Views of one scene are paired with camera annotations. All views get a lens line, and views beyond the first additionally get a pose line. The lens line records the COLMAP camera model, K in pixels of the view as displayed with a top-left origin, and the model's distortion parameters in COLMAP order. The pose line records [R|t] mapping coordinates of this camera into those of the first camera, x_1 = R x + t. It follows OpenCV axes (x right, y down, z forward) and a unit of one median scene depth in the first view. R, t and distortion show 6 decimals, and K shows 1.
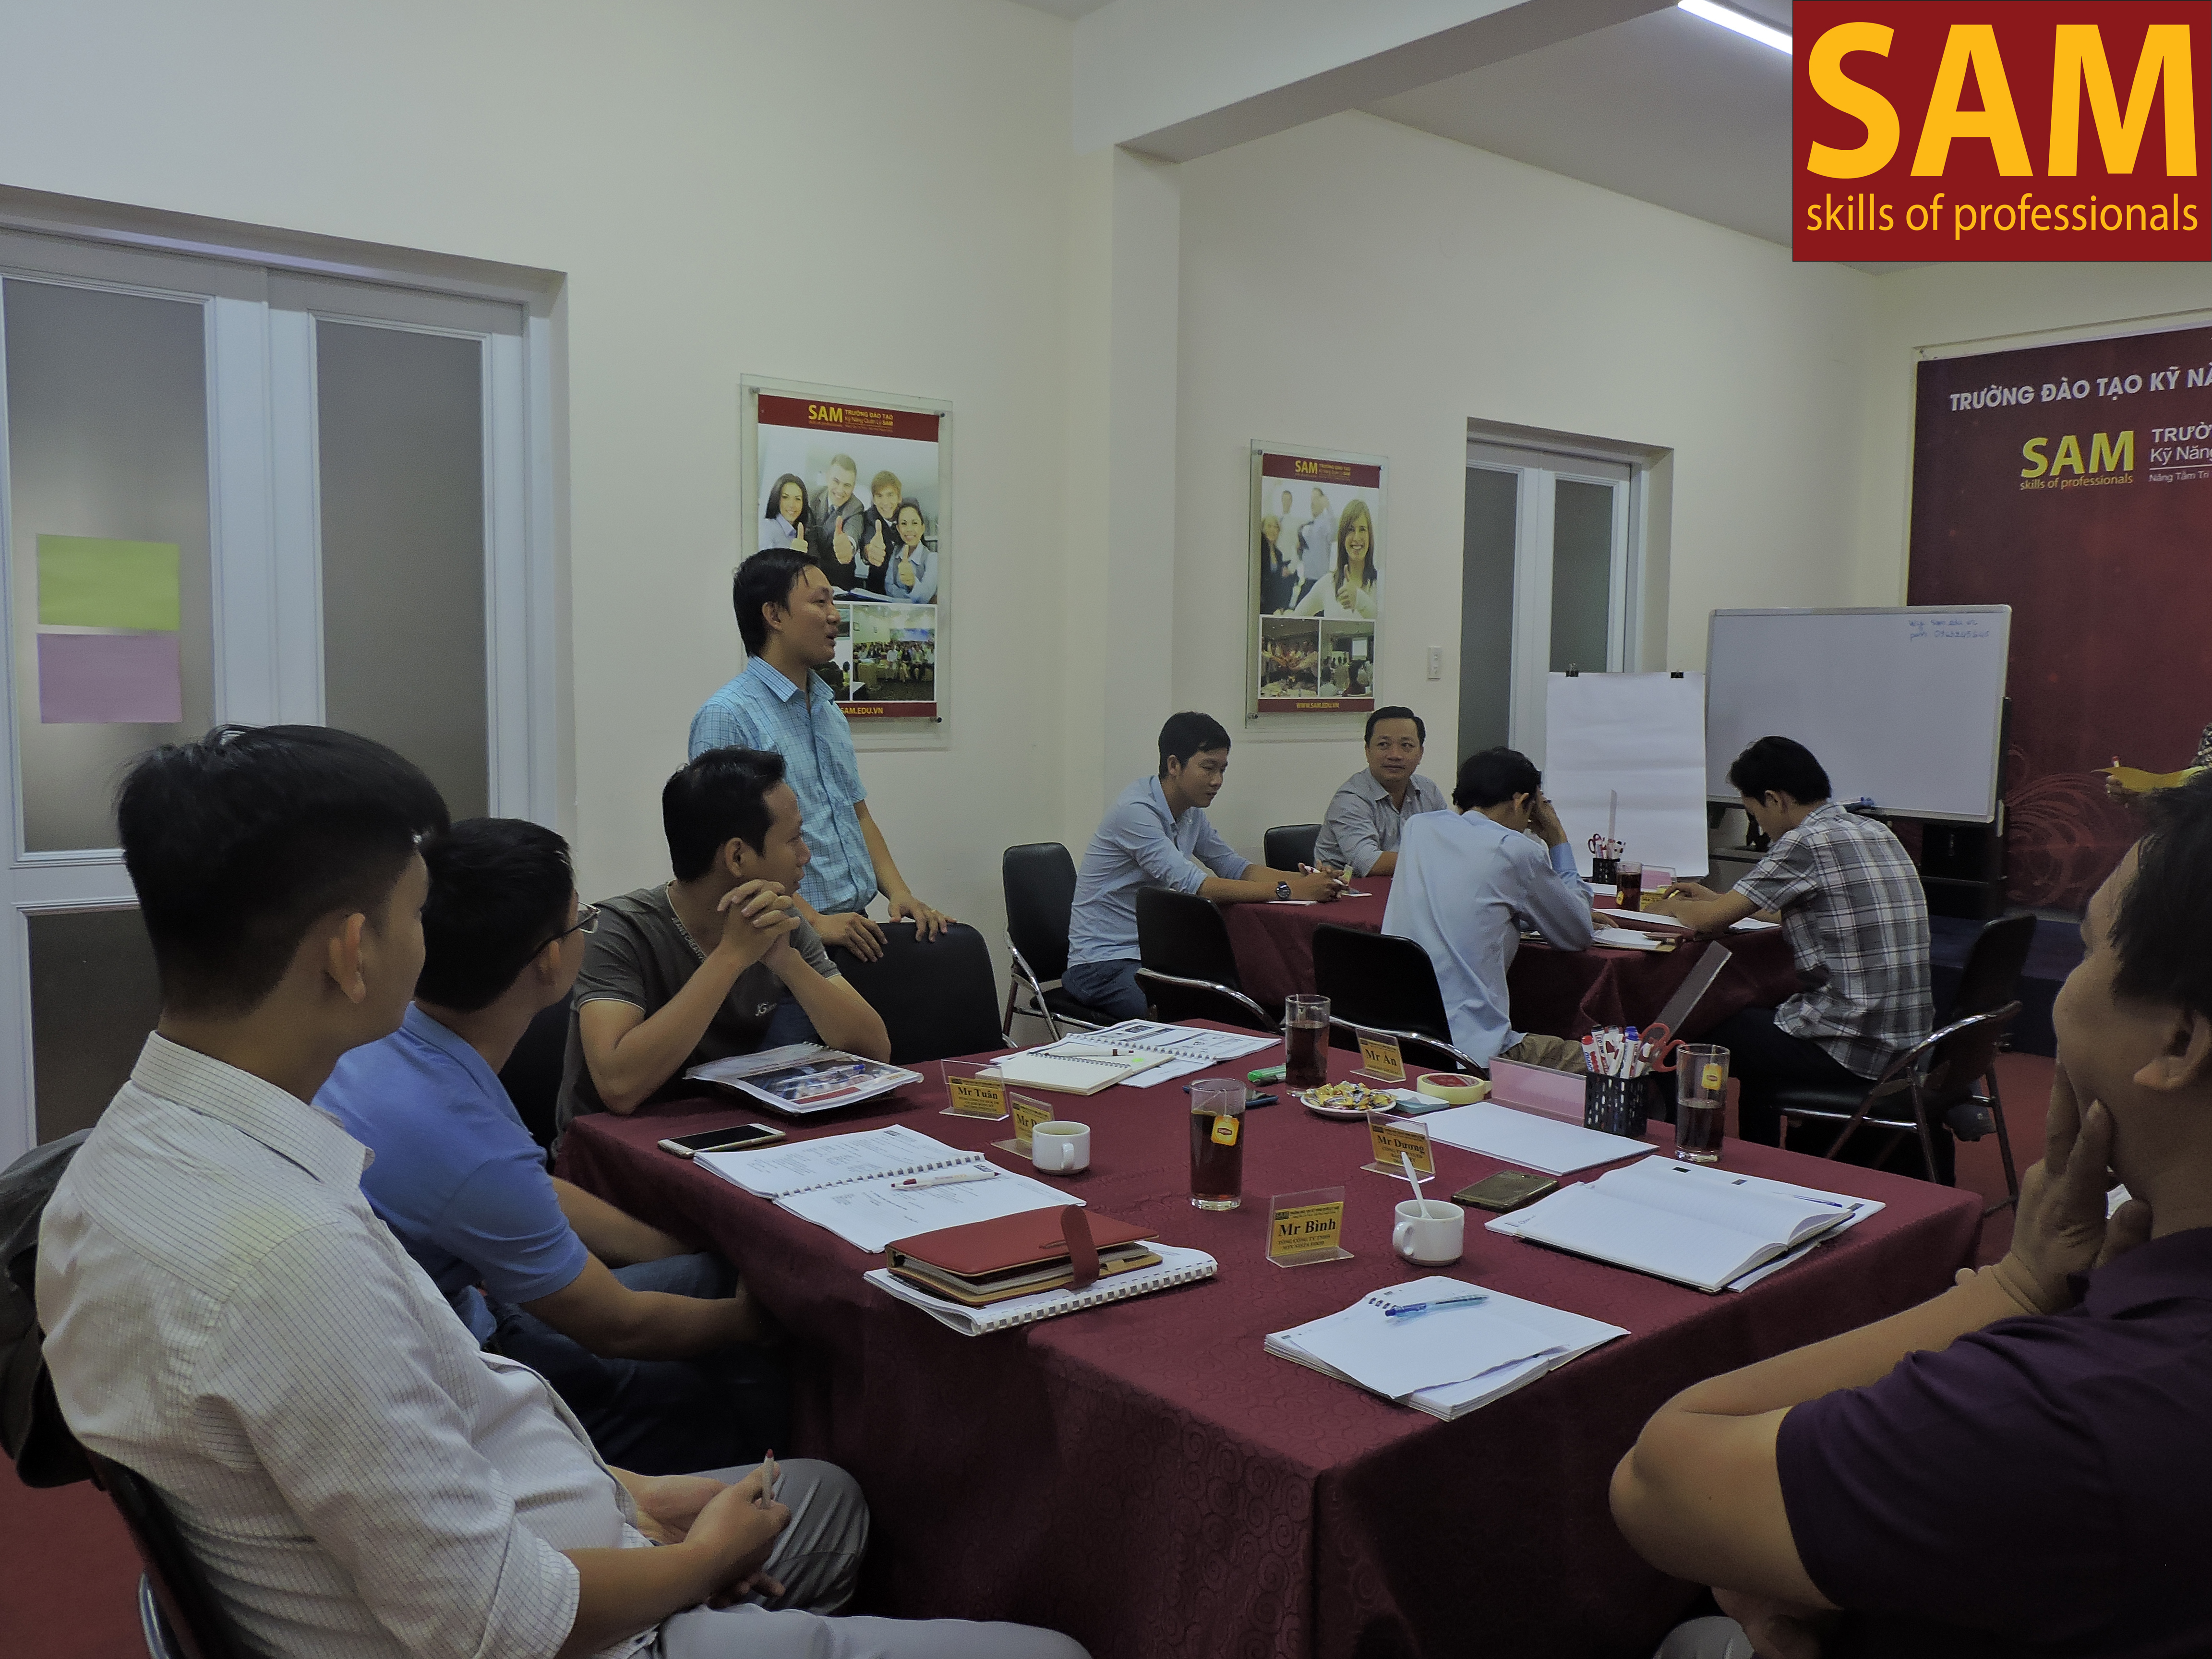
lens RADIAL K [[1764.9, 0, 1092.6], [0, 1764.9, 831.7], [0, 0, 1]] dist [-0.016082, -0.003638]
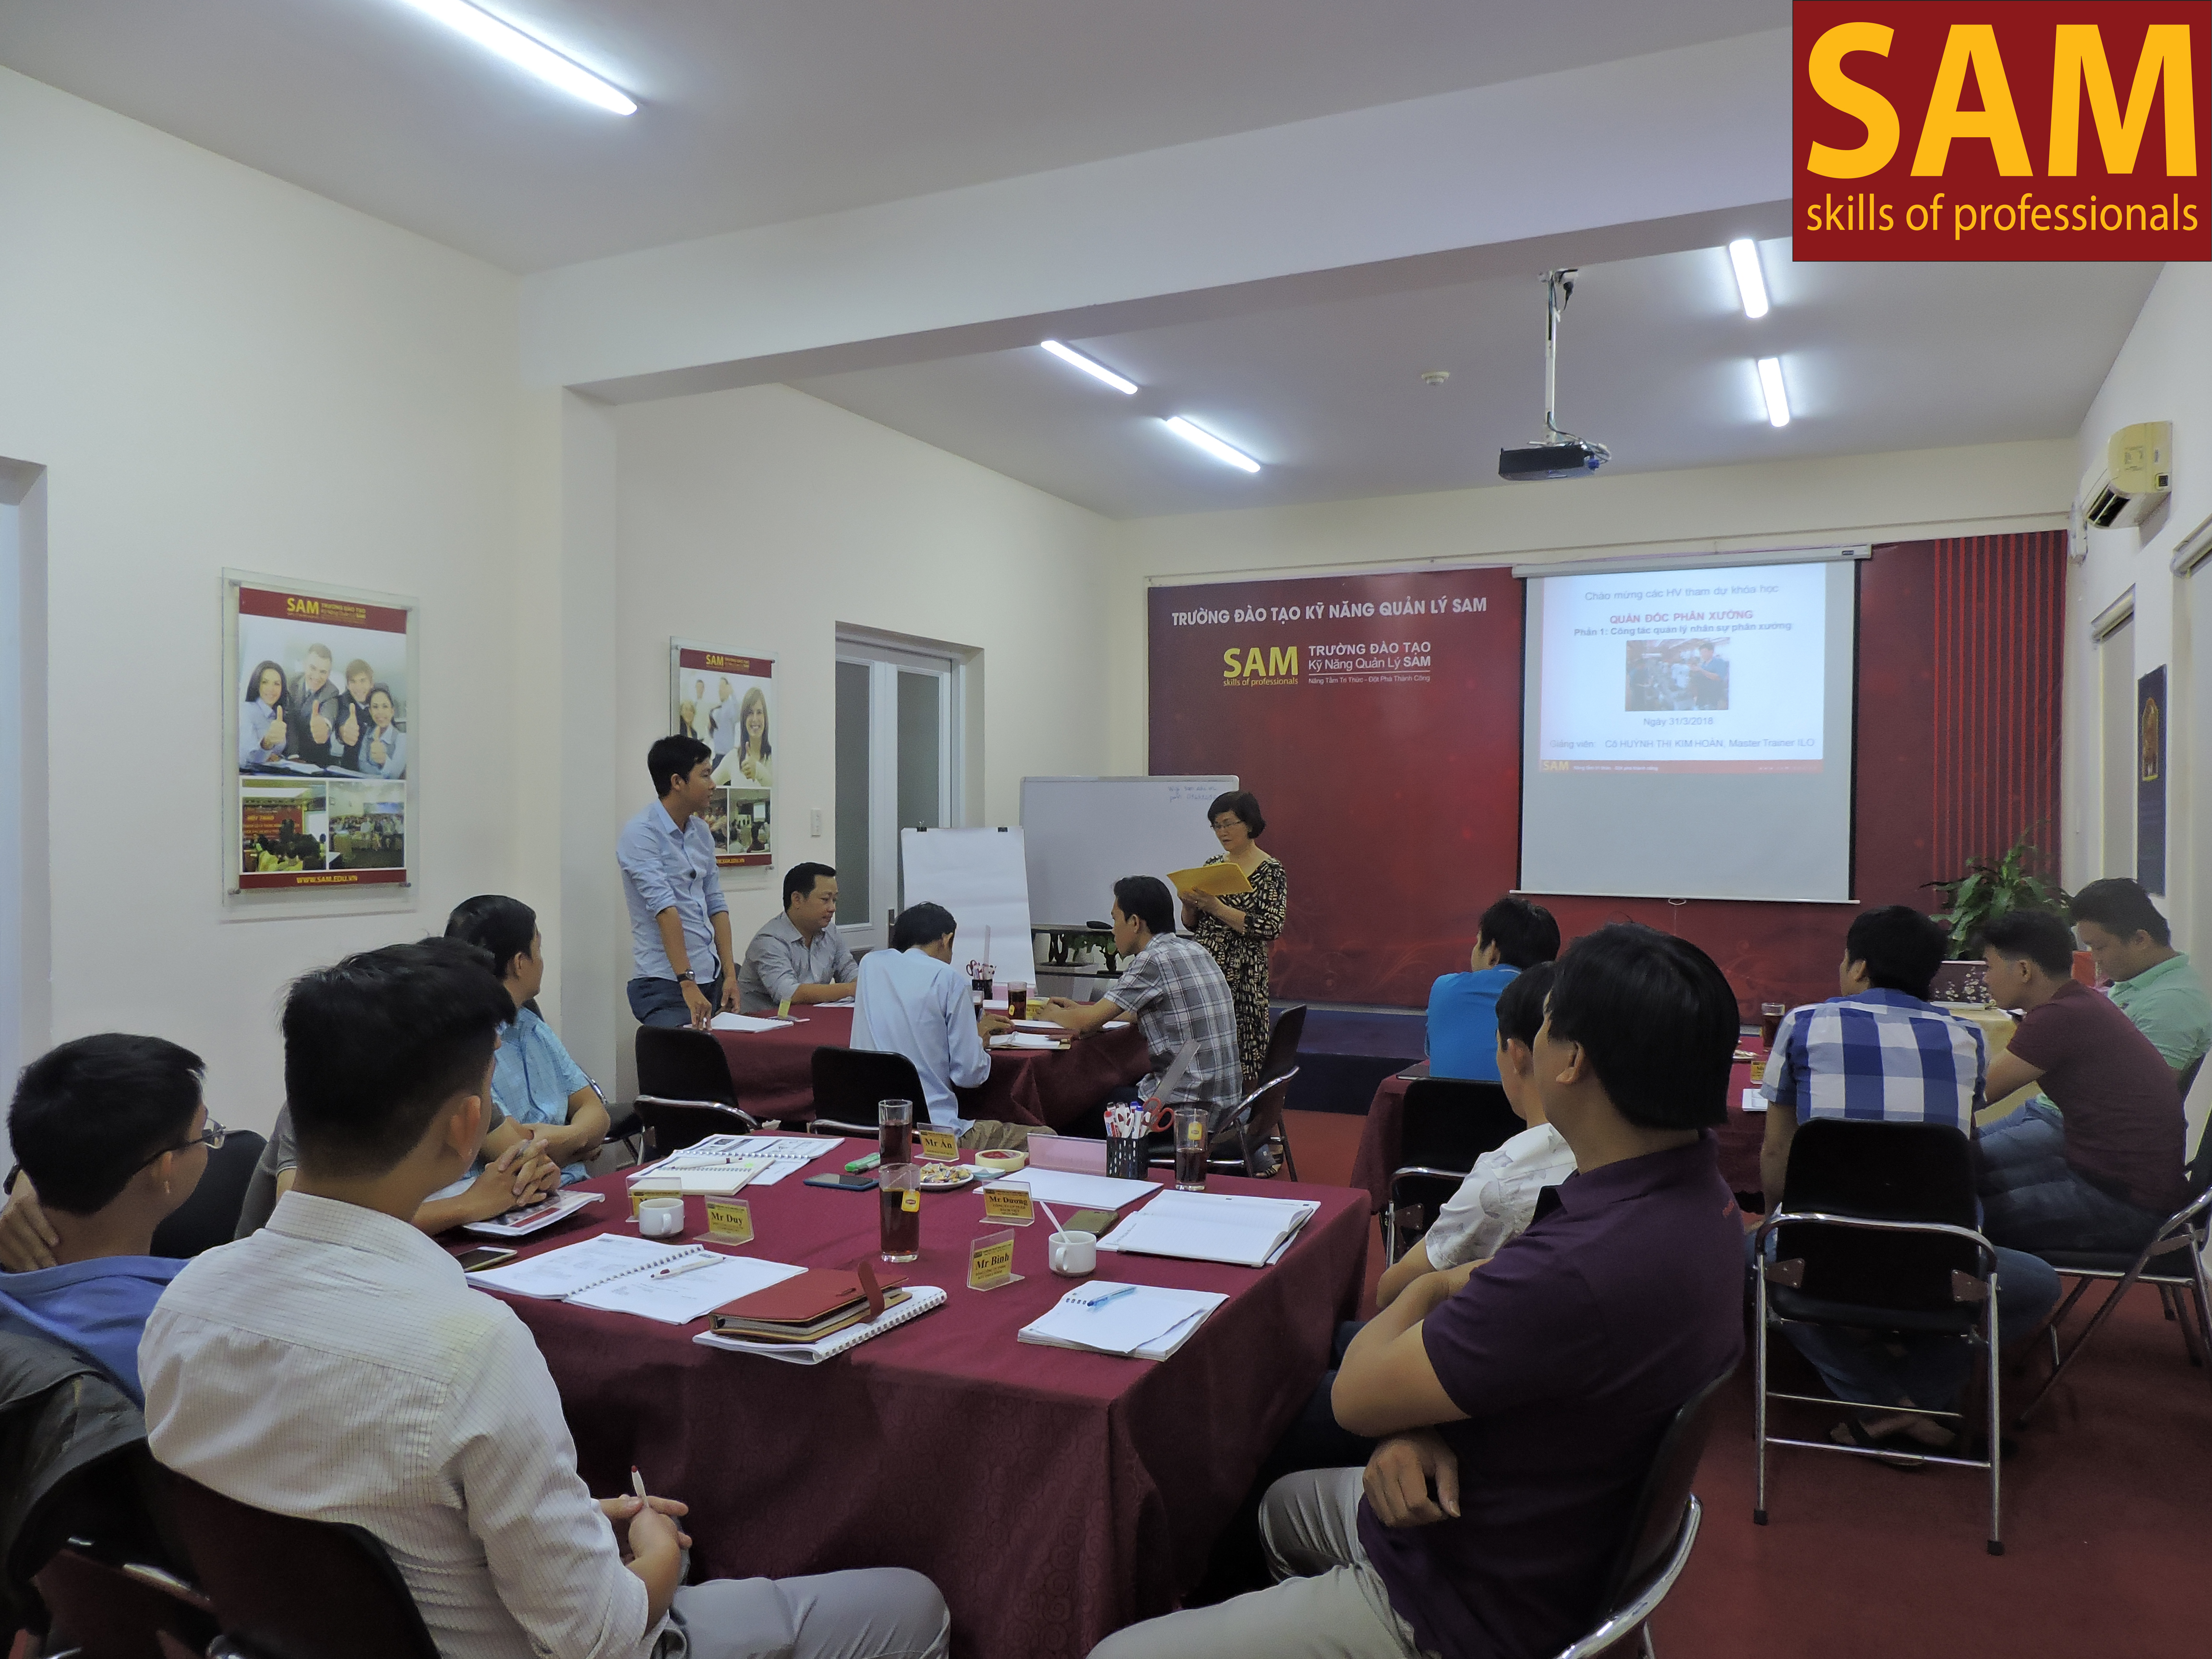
lens RADIAL K [[1591.8, 0, 1101.7], [0, 1591.8, 831.8], [0, 0, 1]] dist [-0.019539, 0.015582]
pose [[0.902922, -0.013829, 0.429582, -0.123907], [0.047093, 0.996648, -0.066900, -0.010095], [-0.427217, 0.080636, 0.900546, -0.074538]]
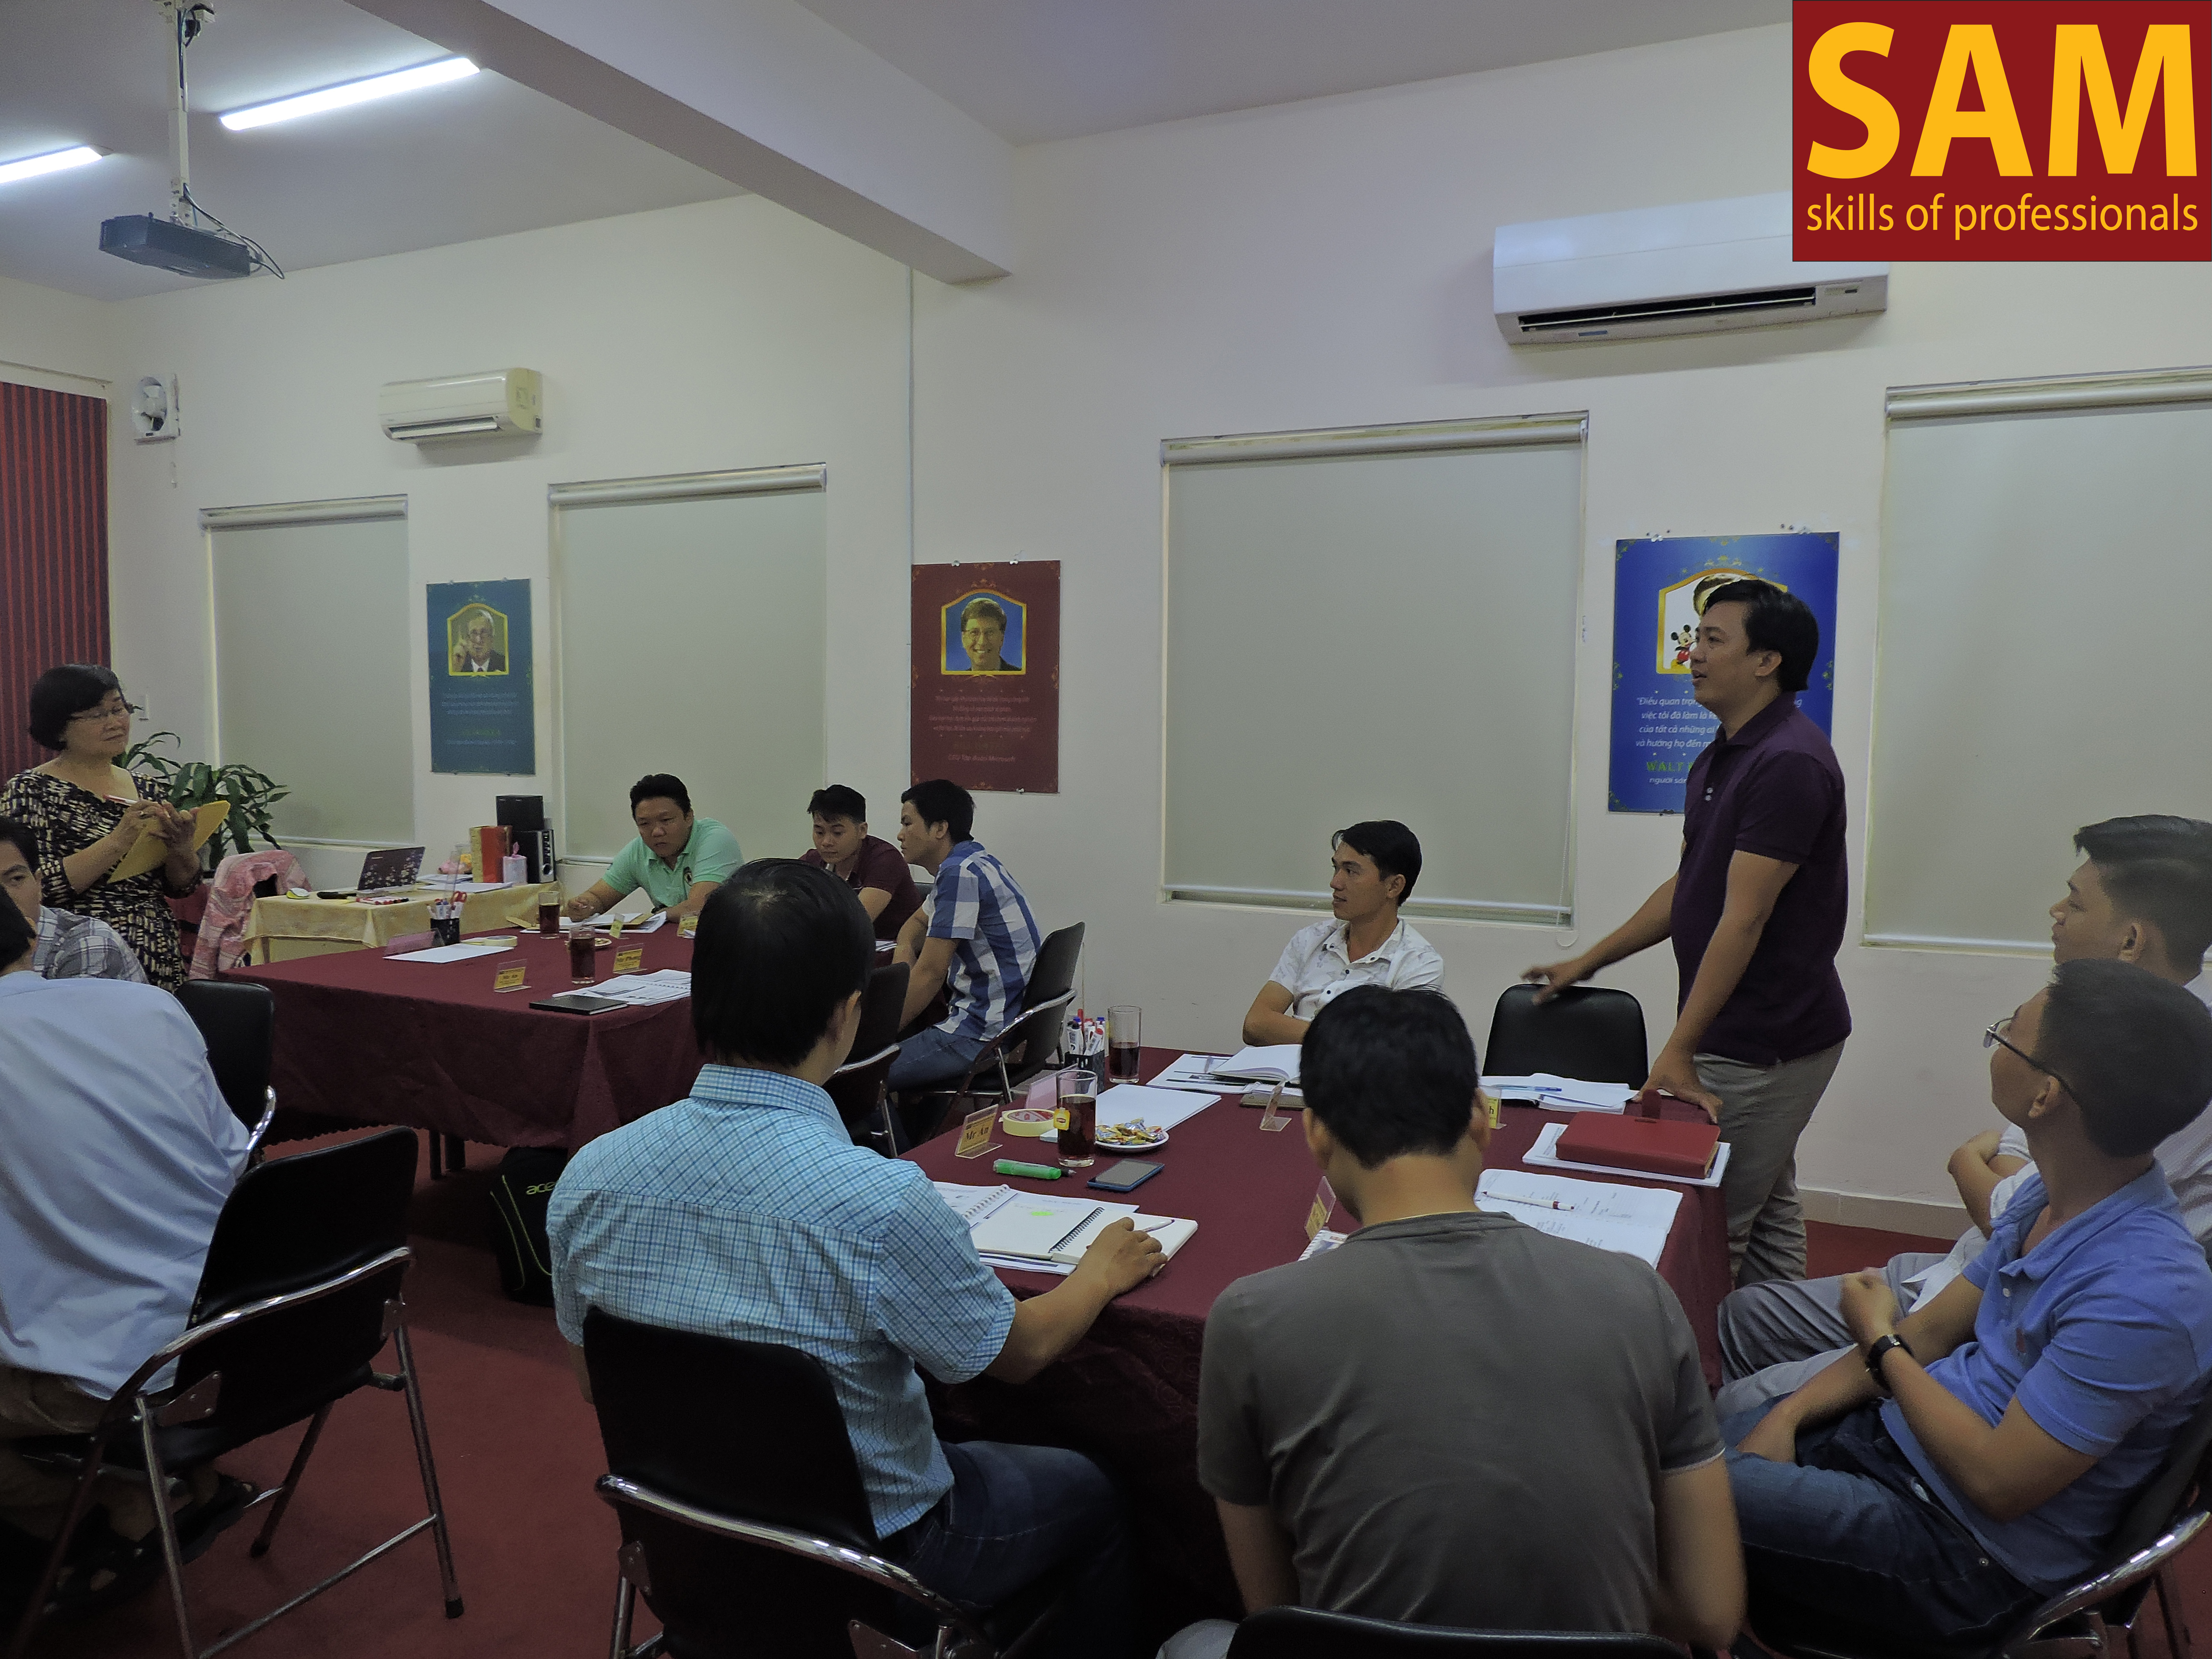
lens RADIAL K [[1591.8, 0, 1116.0], [0, 1591.8, 839.7], [0, 0, 1]] dist [-0.019539, 0.015582]
pose [[-0.446914, -0.088244, 0.890214, -0.366405], [0.064971, 0.989293, 0.130683, -0.087148], [-0.892214, 0.116242, -0.436396, 0.709256]]
